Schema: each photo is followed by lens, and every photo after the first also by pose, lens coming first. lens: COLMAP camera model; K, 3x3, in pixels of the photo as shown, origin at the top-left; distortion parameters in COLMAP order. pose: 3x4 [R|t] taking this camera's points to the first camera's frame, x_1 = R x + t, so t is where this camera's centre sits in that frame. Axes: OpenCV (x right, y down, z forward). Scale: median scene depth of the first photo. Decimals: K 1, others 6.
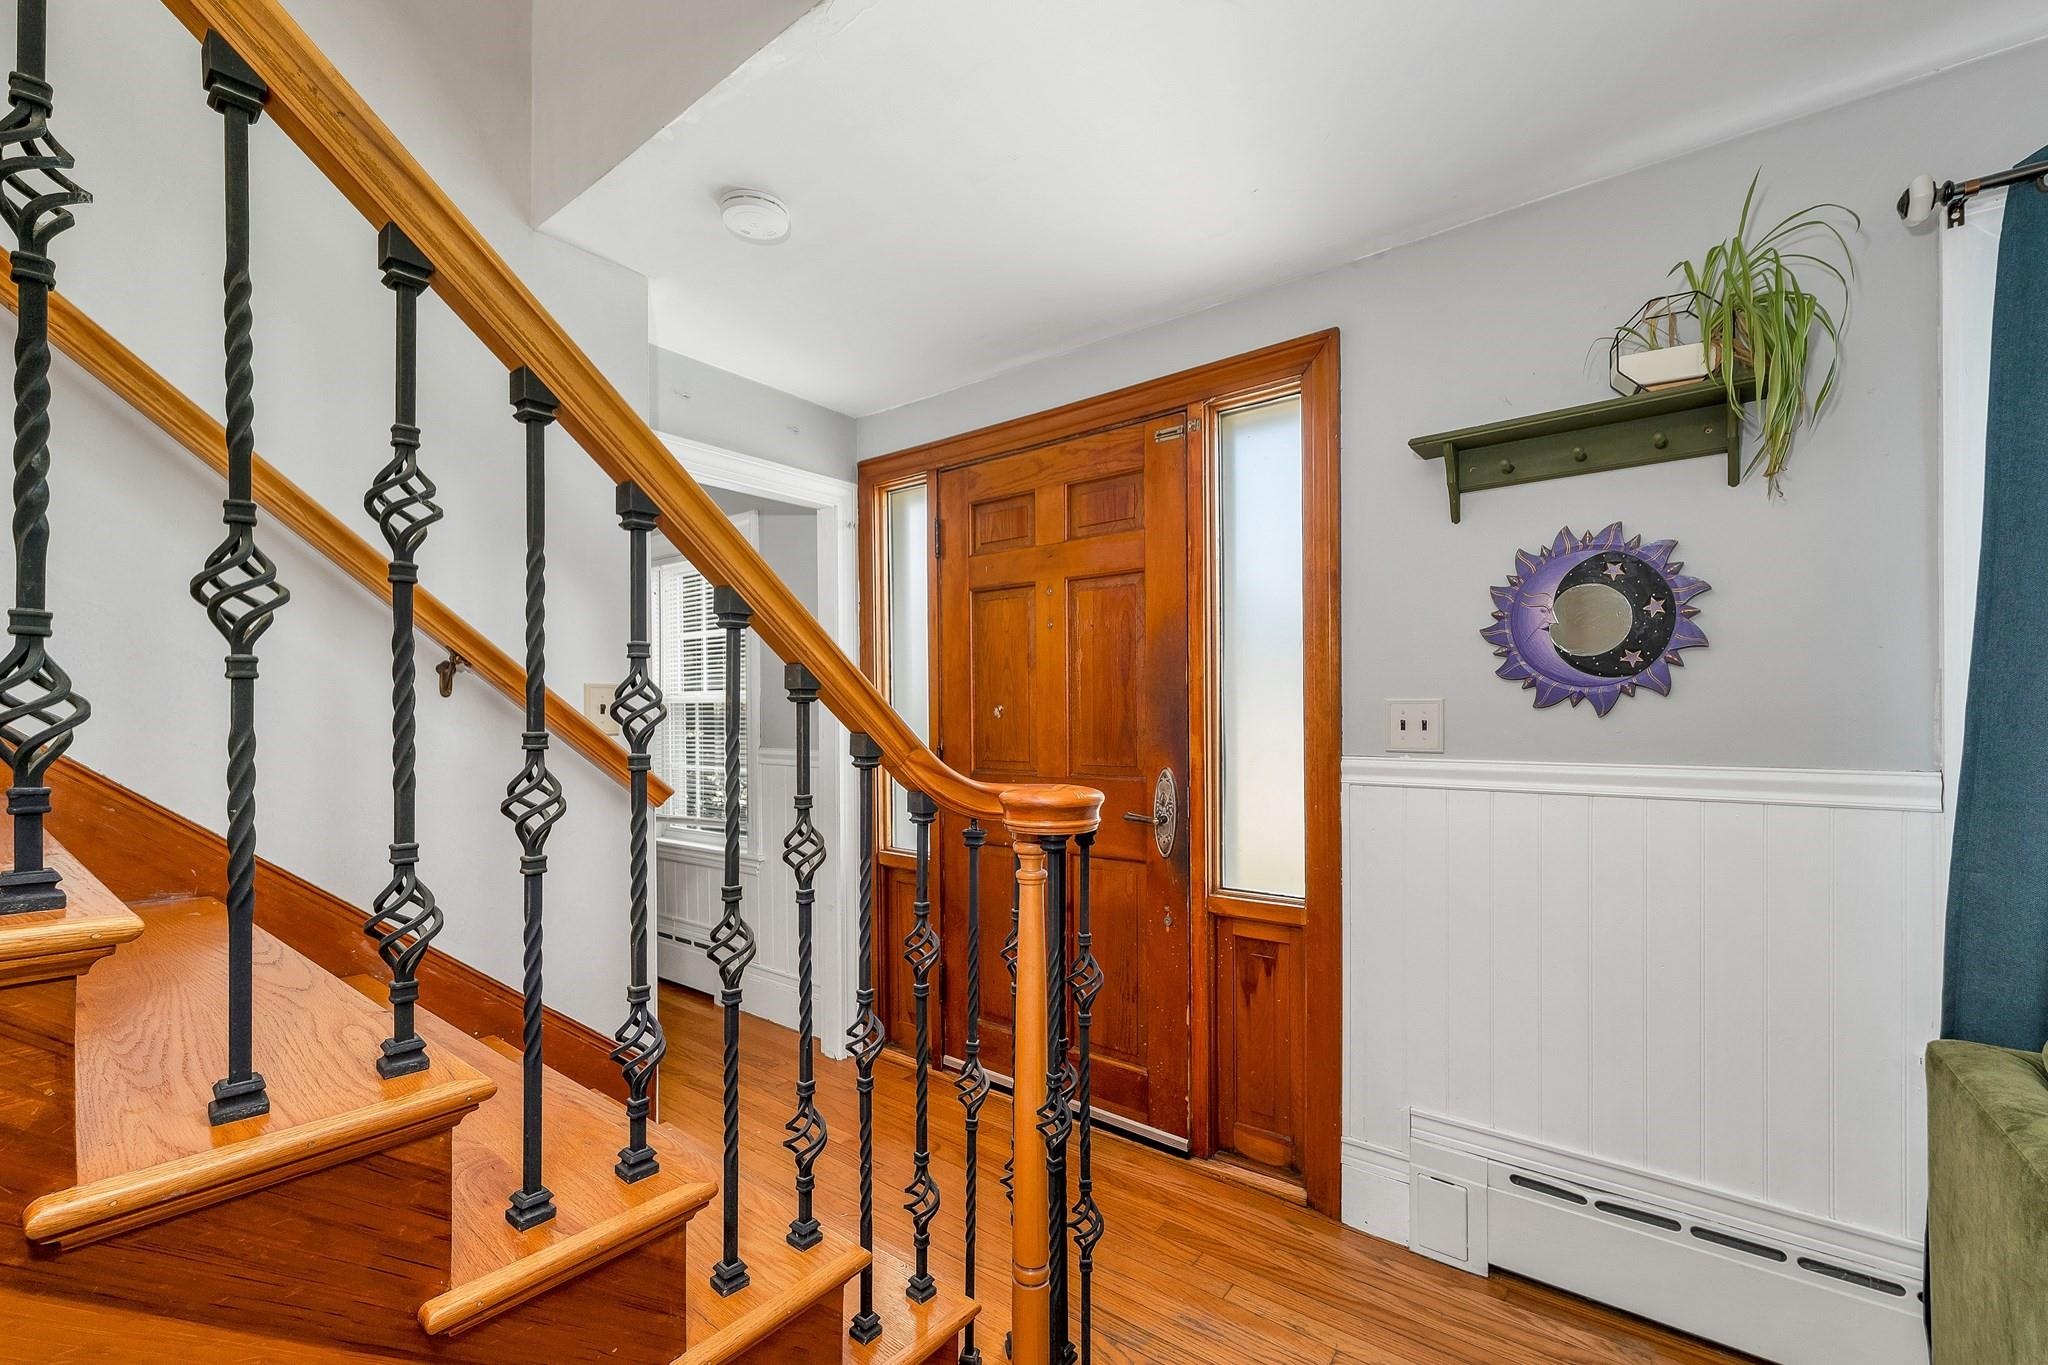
lens RADIAL K [[859.4, 0, 996.6], [0, 859.4, 722.4], [0, 0, 1]] dist [0.000388, 0.000203]
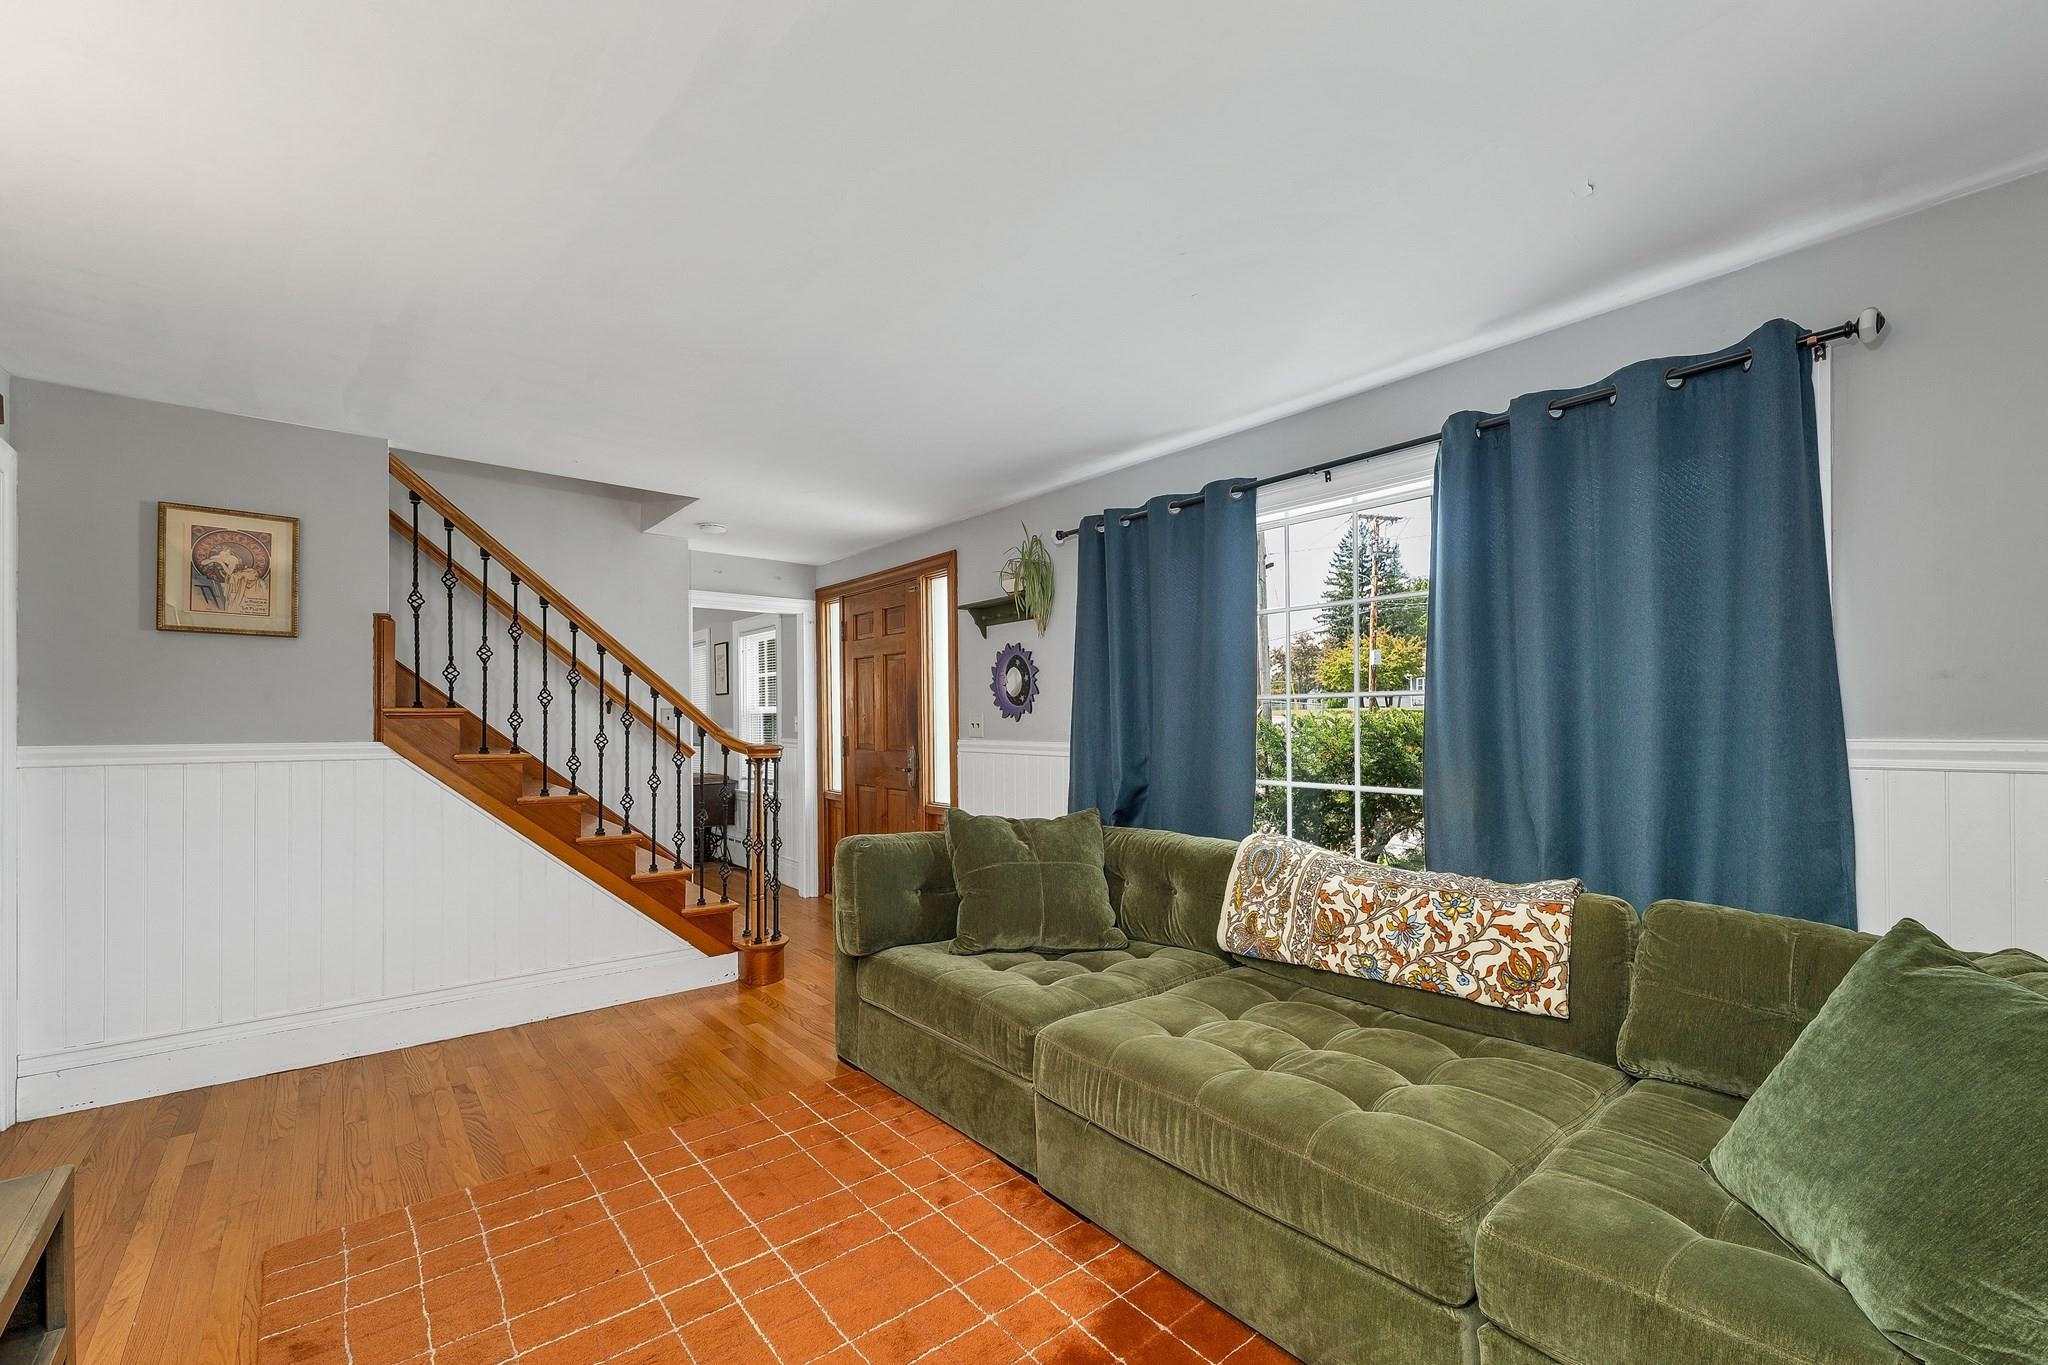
lens RADIAL K [[859.4, 0, 1017.1], [0, 859.4, 710.1], [0, 0, 1]] dist [0.000388, 0.000203]
pose [[0.976738, -0.007063, -0.214322, 1.135291], [0.003348, 0.999838, -0.017693, 0.004879], [0.214412, 0.016564, 0.976603, -1.286112]]
